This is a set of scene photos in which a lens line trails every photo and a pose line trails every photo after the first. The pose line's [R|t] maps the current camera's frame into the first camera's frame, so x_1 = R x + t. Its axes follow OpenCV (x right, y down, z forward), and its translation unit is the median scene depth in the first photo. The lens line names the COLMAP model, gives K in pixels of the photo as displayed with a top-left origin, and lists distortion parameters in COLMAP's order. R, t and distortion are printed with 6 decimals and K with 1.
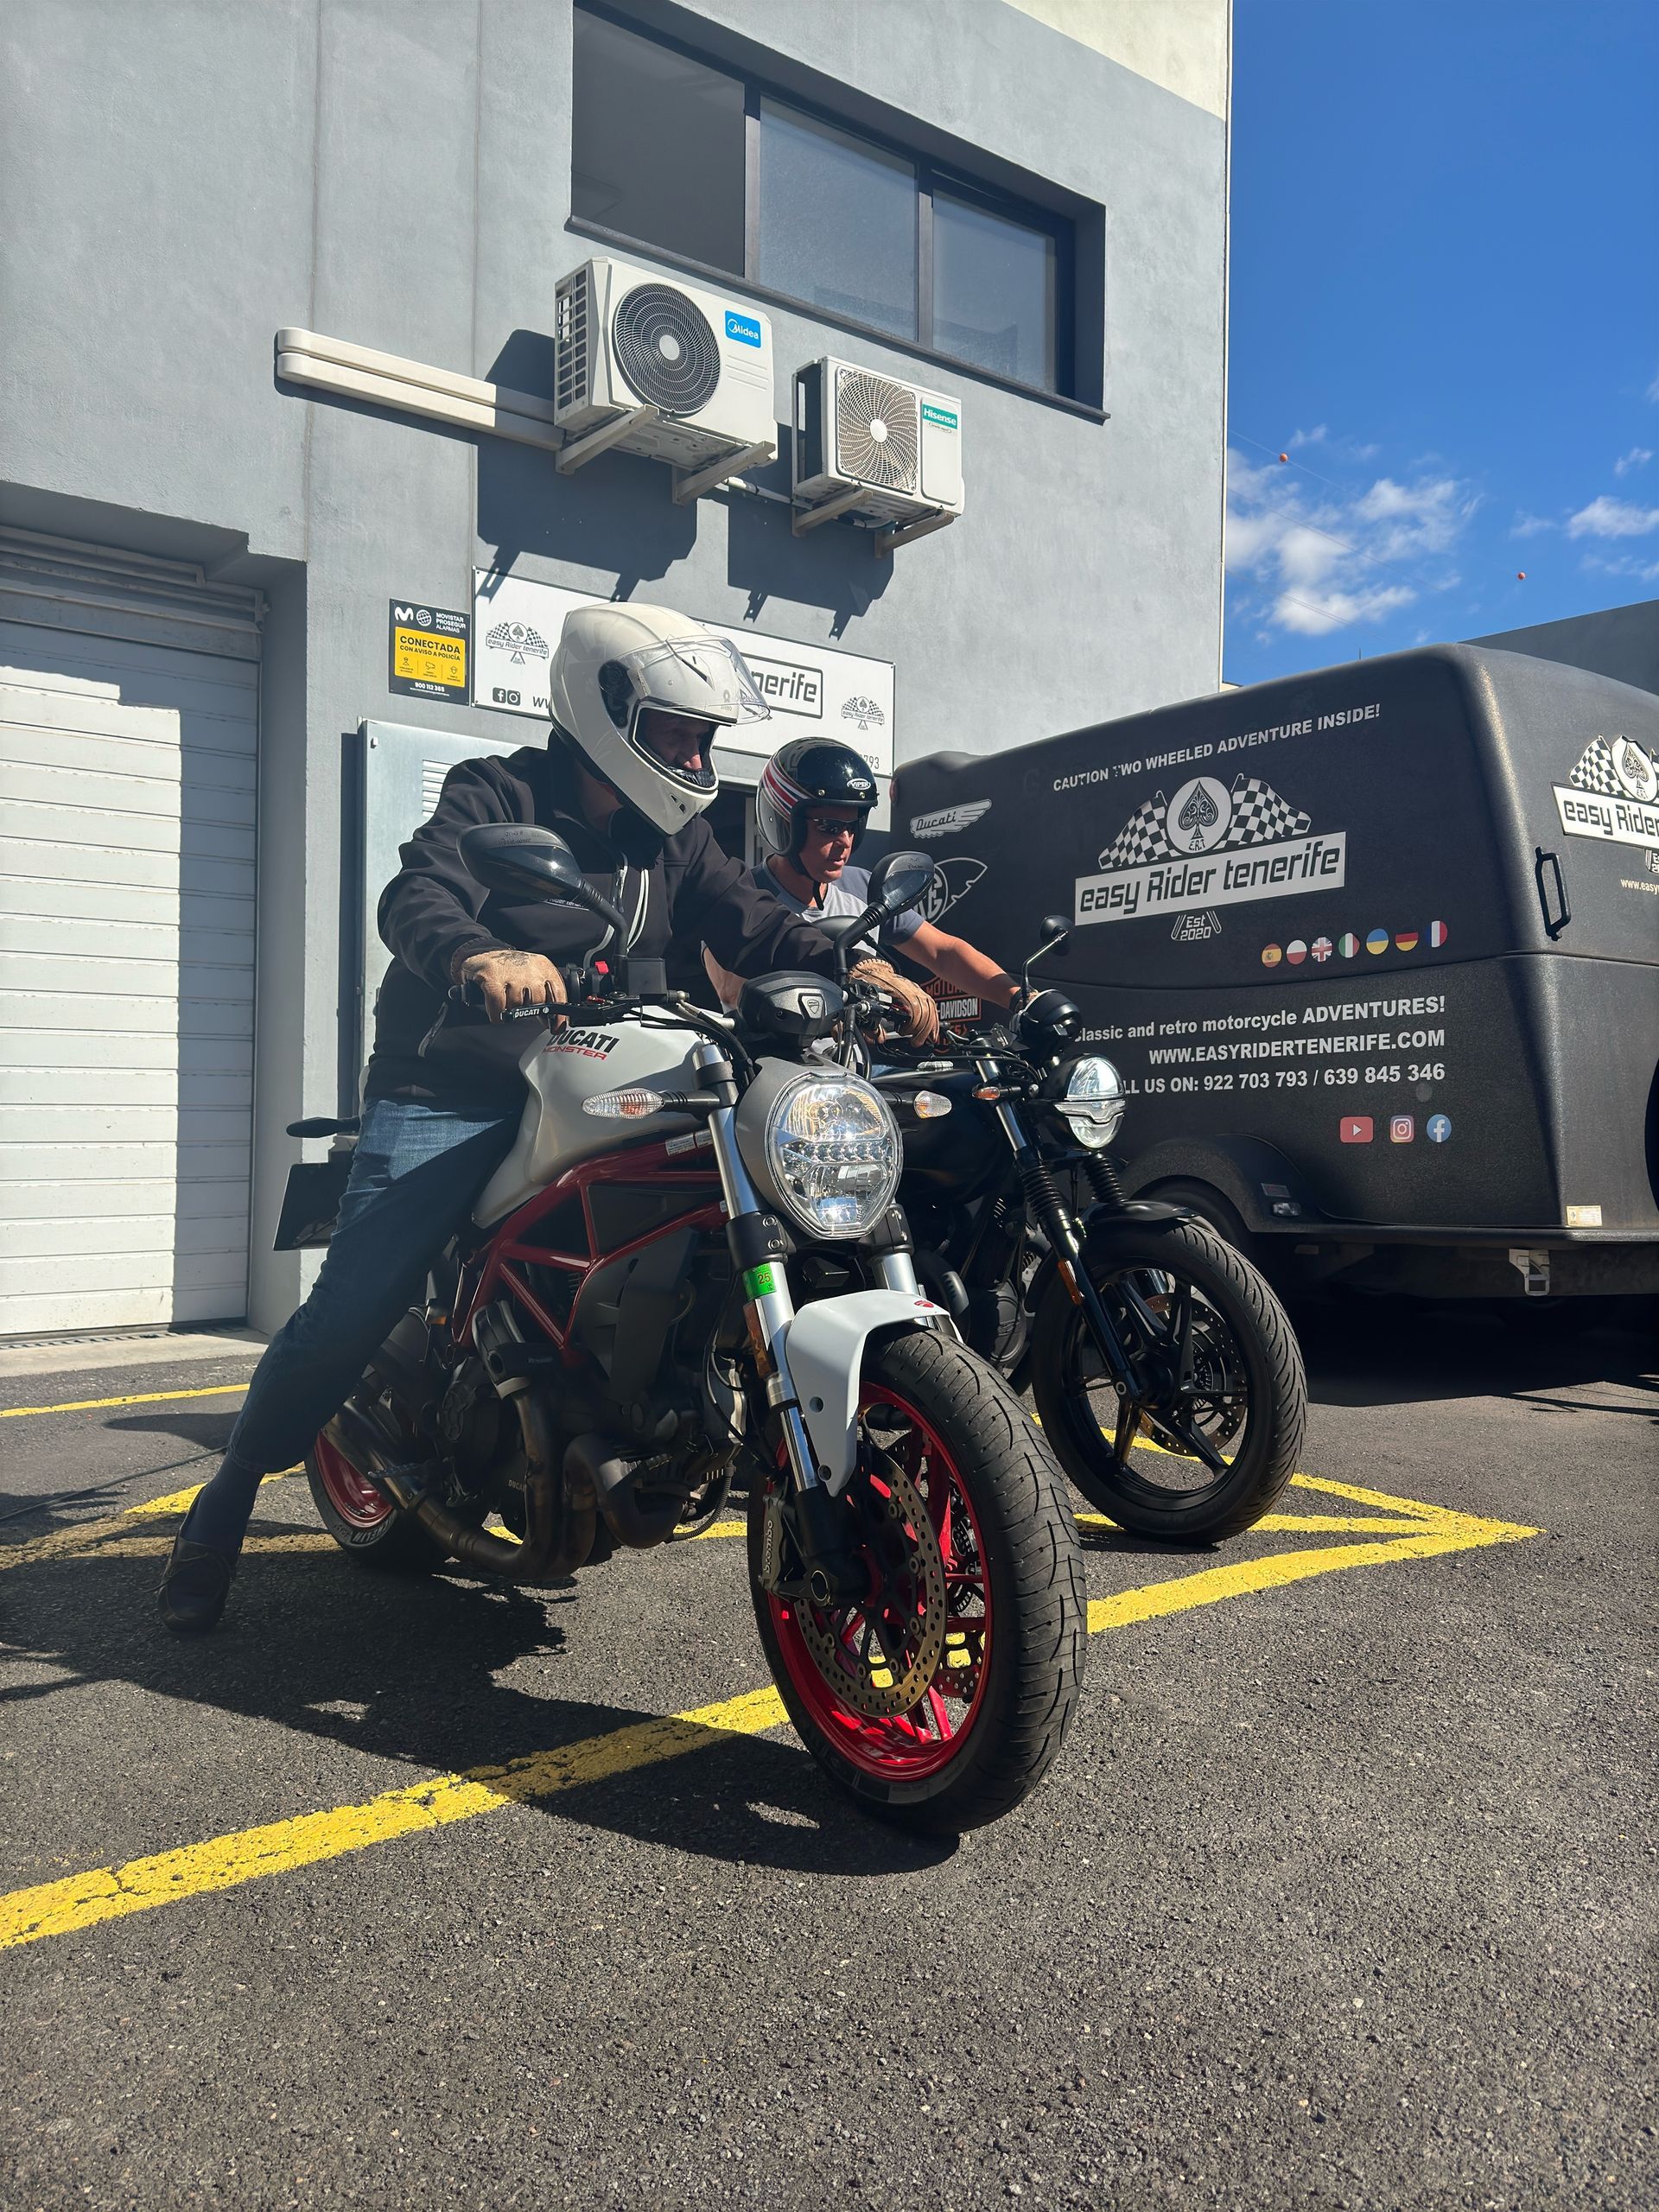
lens RADIAL K [[1814.3, 0, 864.3], [0, 1814.3, 1066.4], [0, 0, 1]] dist [0.225445, -0.512322]
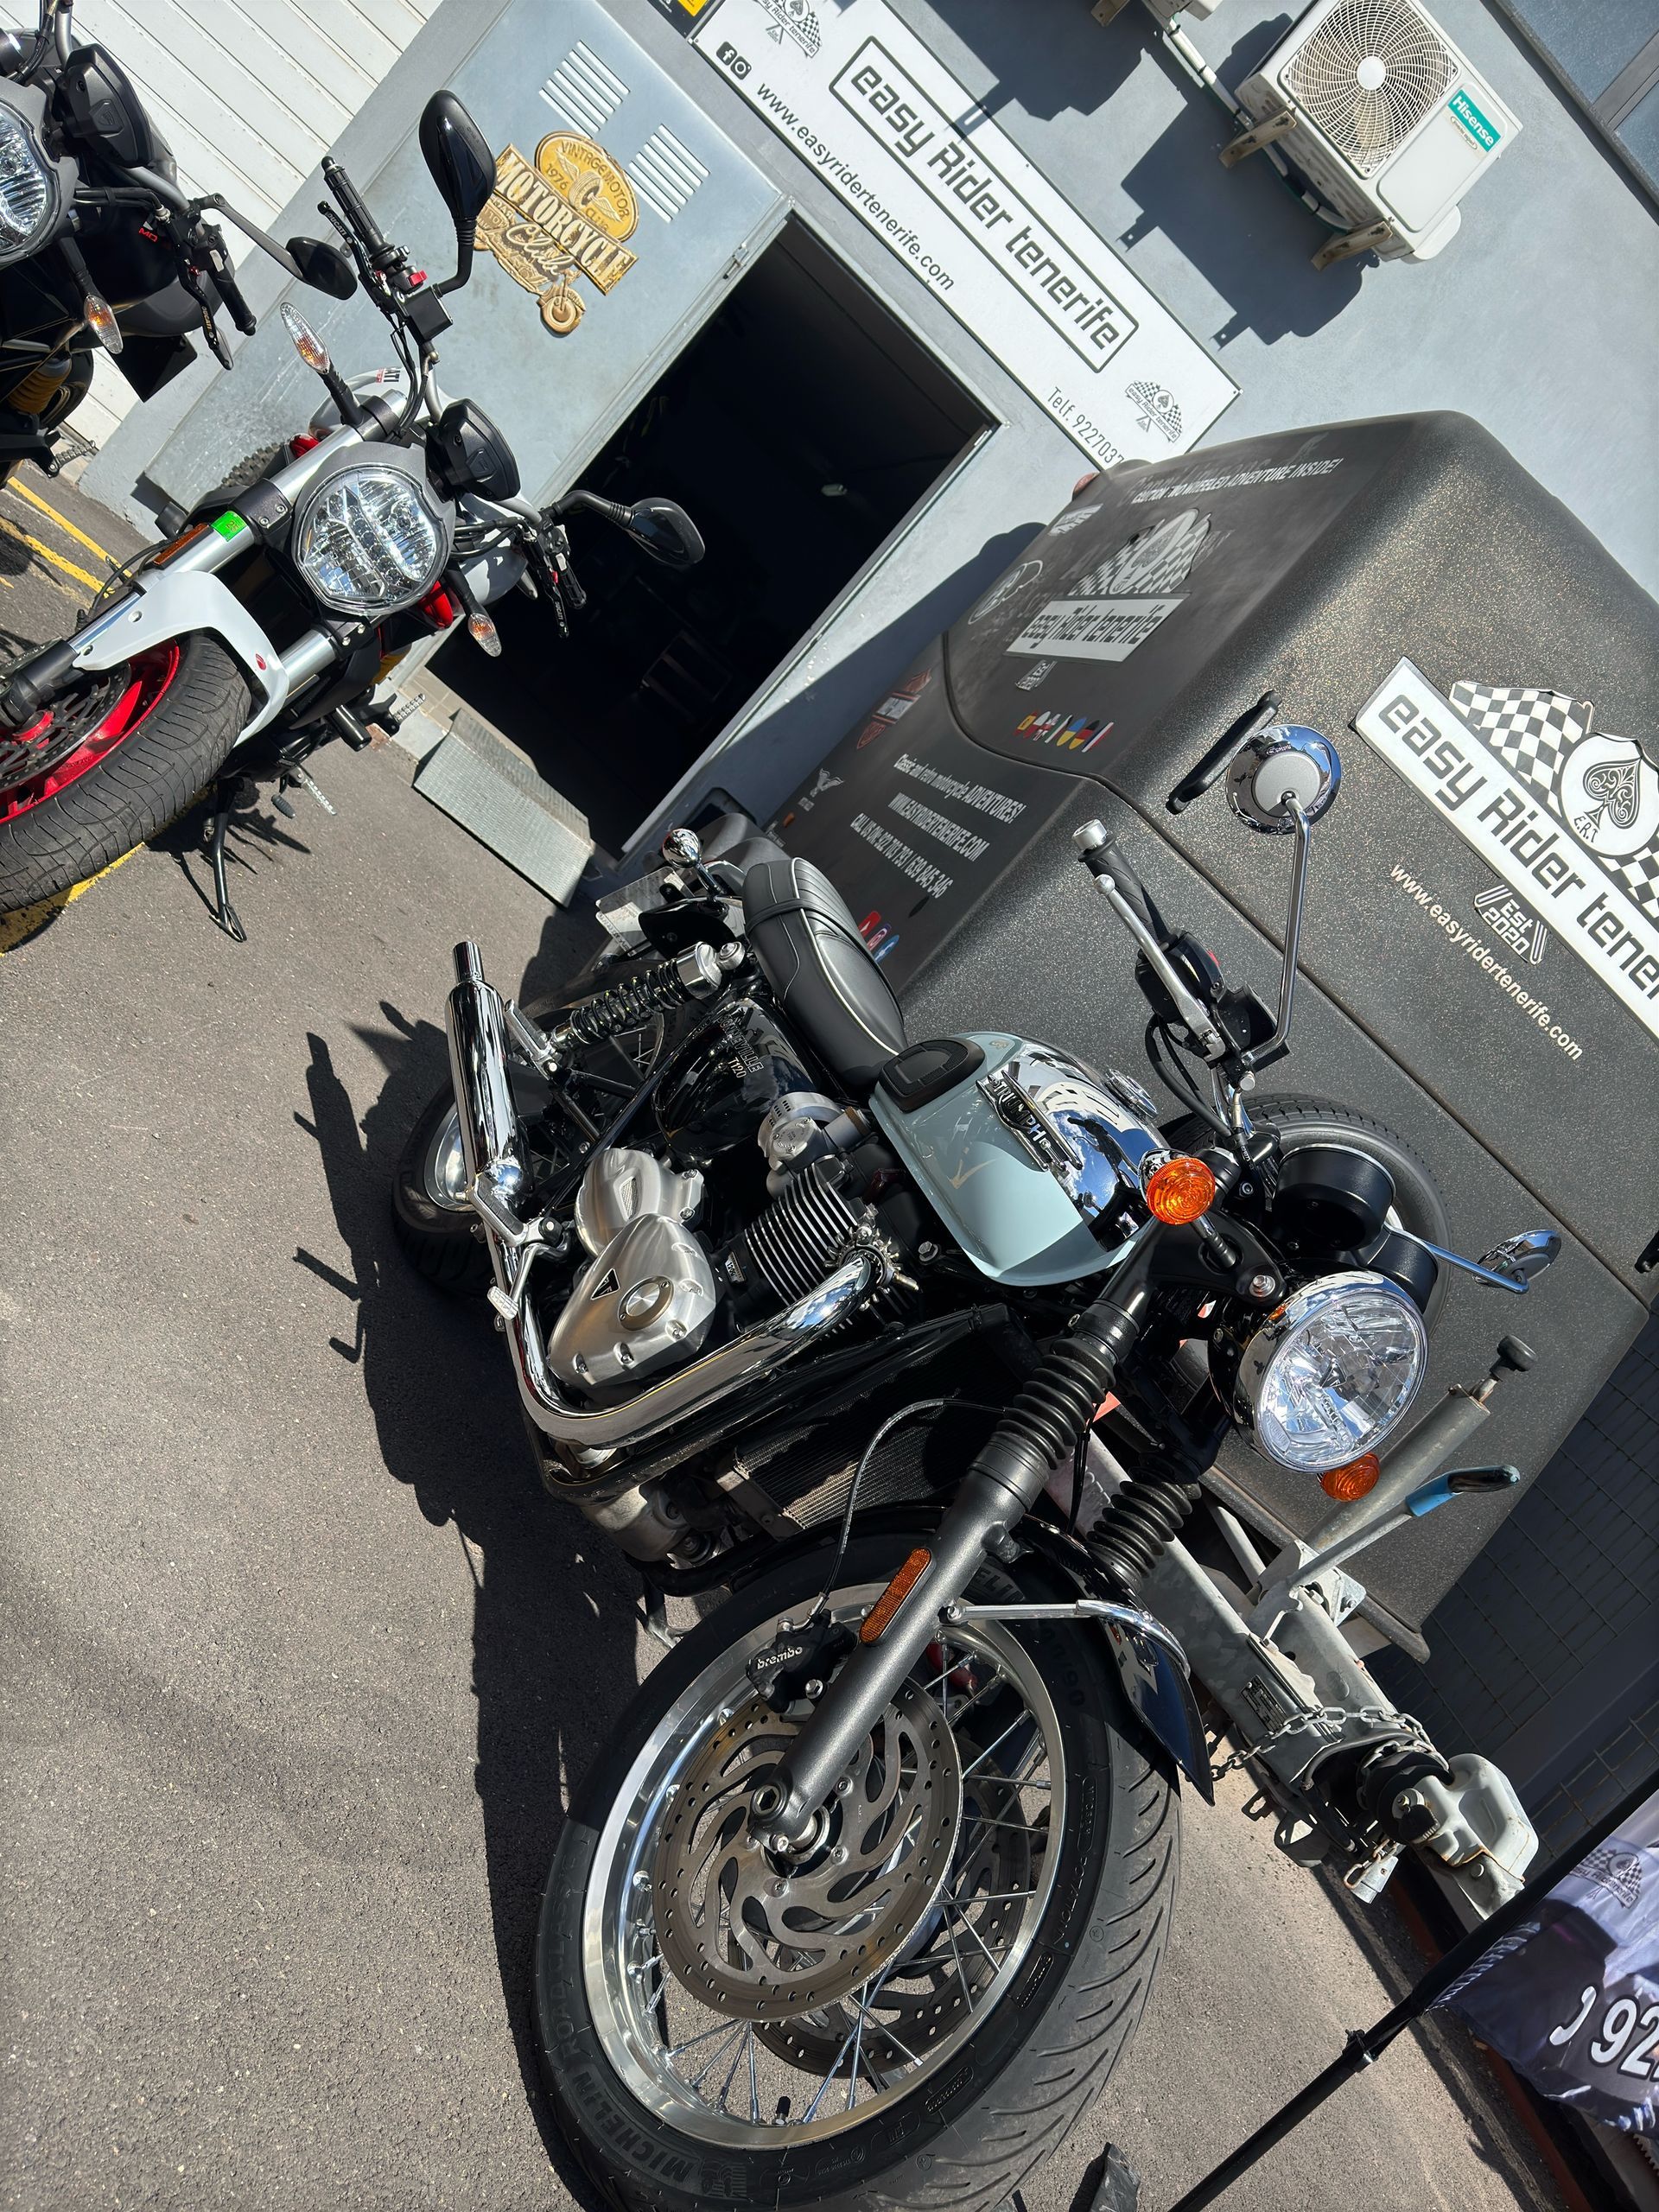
lens RADIAL K [[1843.1, 0, 829.5], [0, 1843.1, 1106.0], [0, 0, 1]] dist [0.006840, -0.002001]
pose [[0.648791, 0.657491, -0.383115, 0.496835], [-0.651439, 0.740103, 0.166956, -0.018691], [0.393316, 0.141256, 0.908487, 0.340777]]
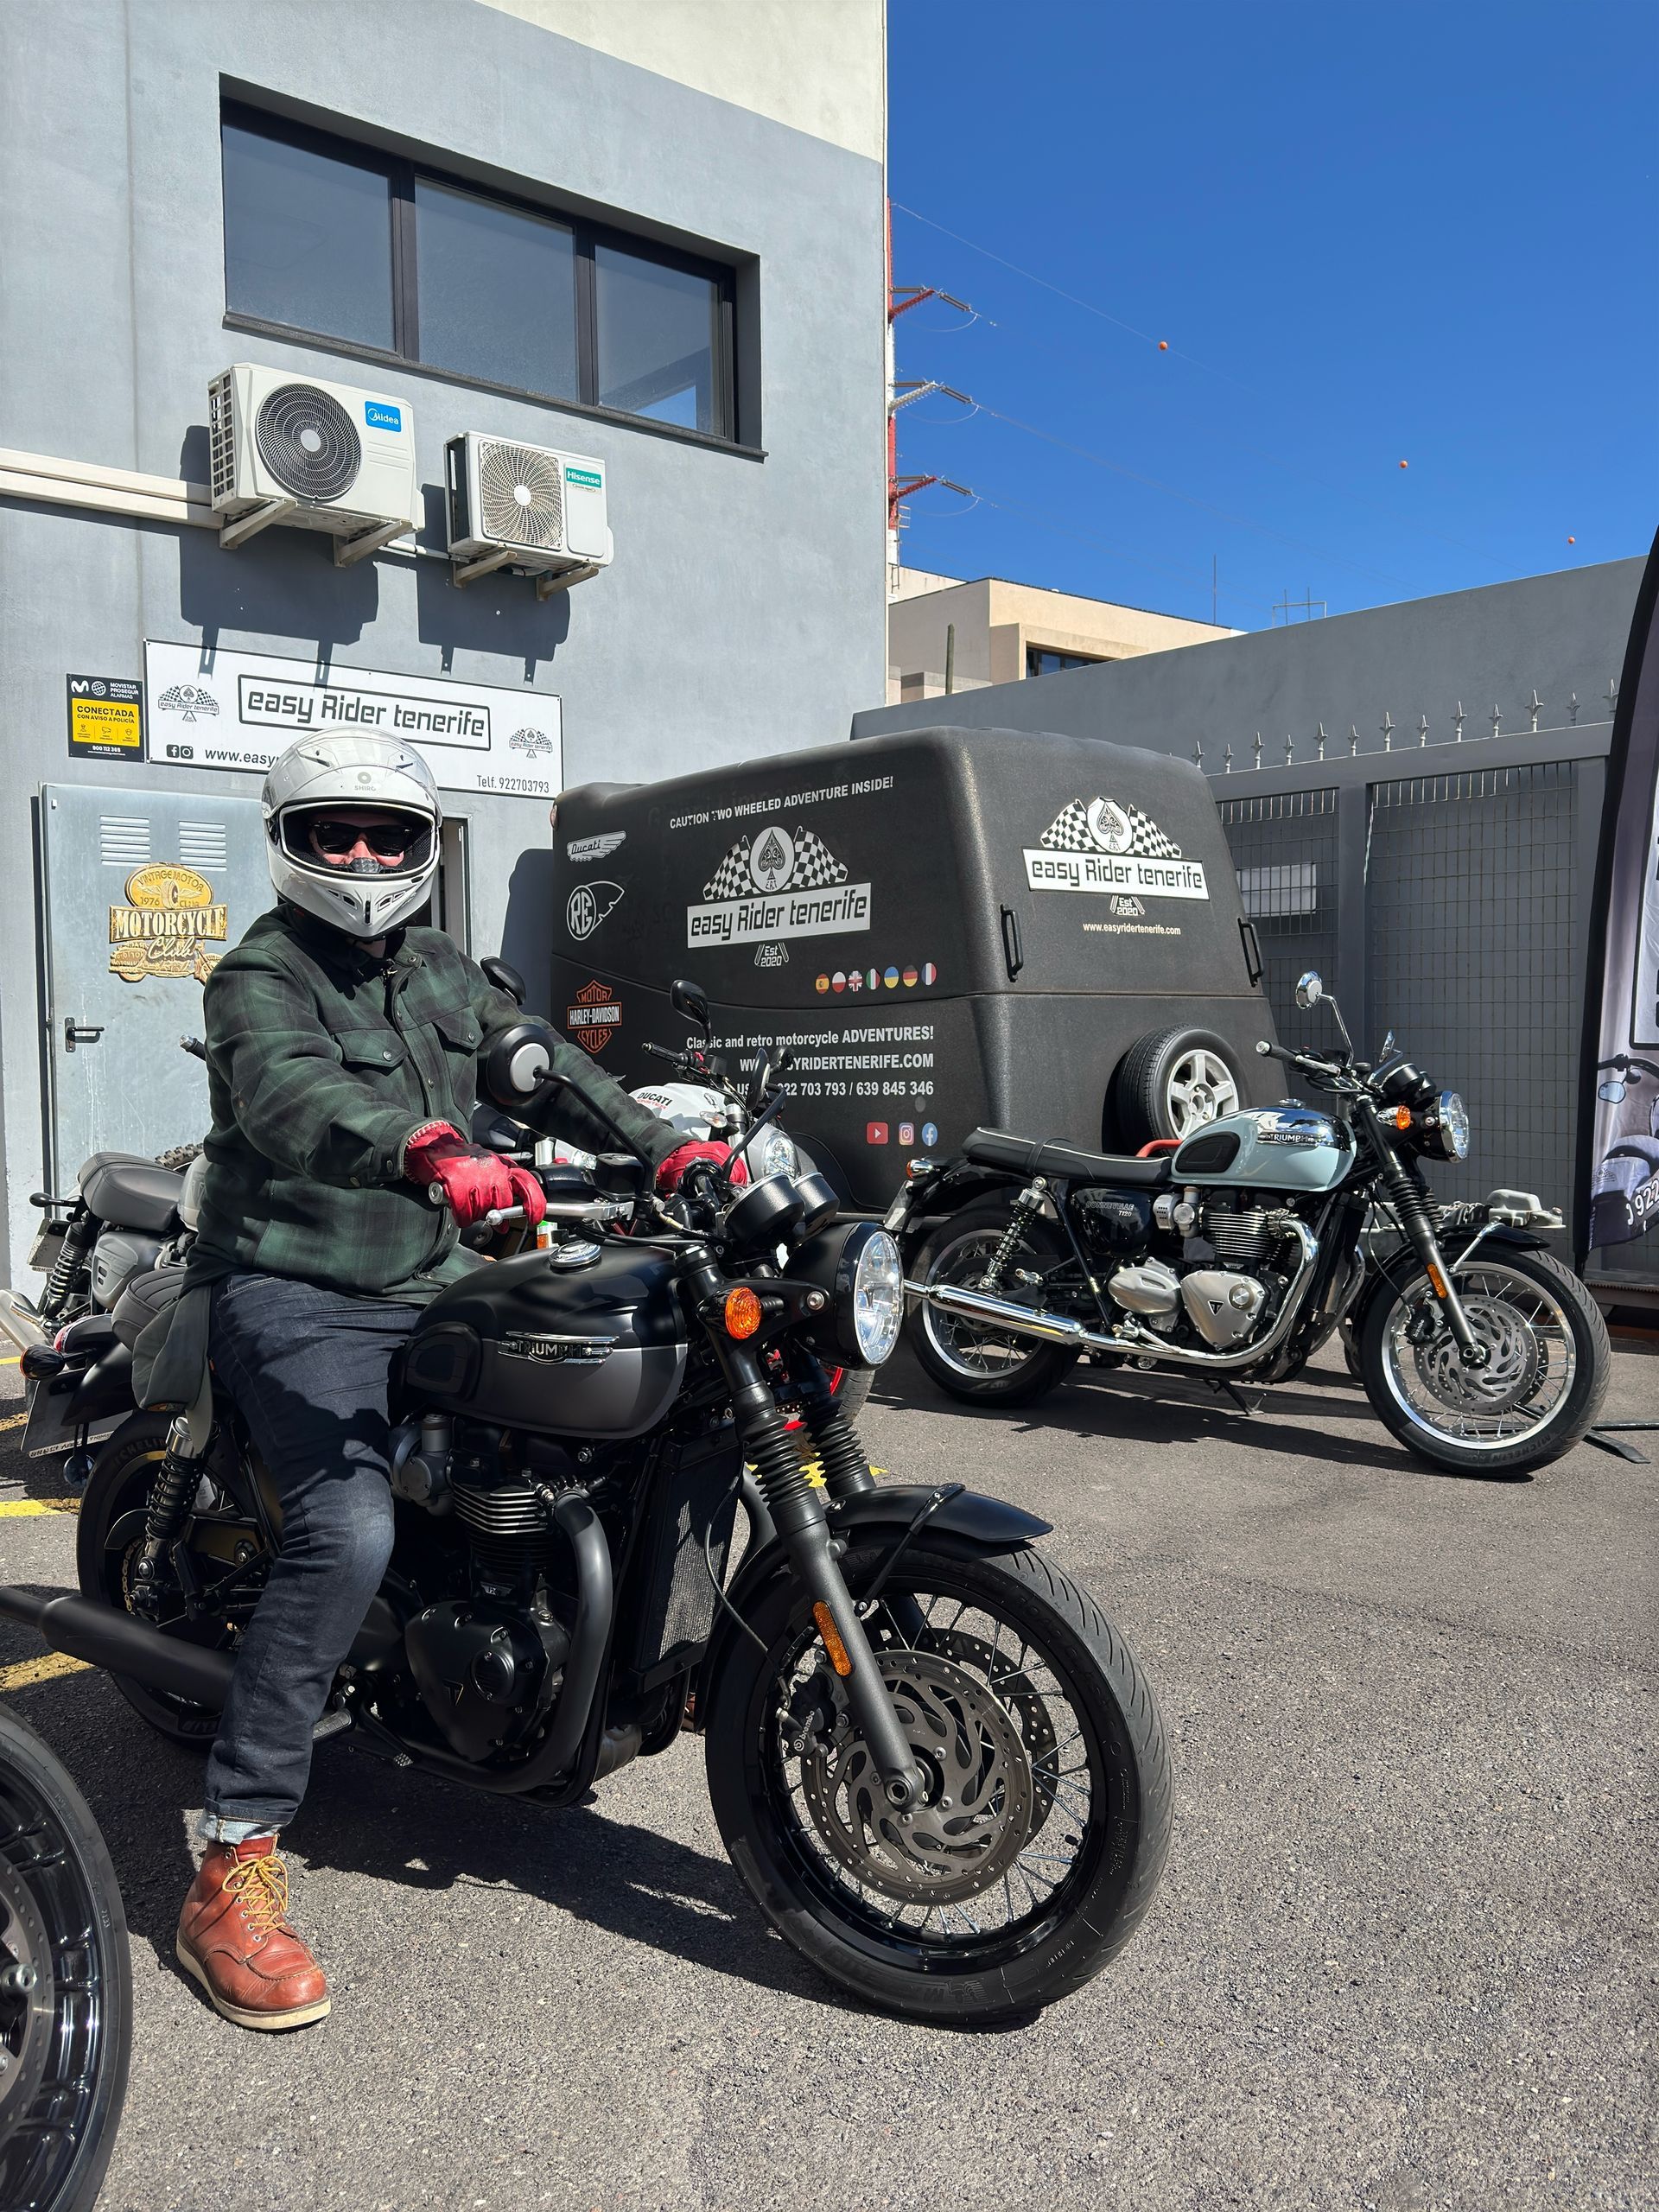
lens RADIAL K [[1819.0, 0, 818.1], [0, 1819.0, 1096.3], [0, 0, 1]] dist [0.176443, -0.348762]
pose [[0.999470, -0.021436, 0.024489, 0.175989], [0.019607, 0.997168, 0.072610, -0.068530], [-0.025976, -0.072091, 0.997060, -0.172712]]
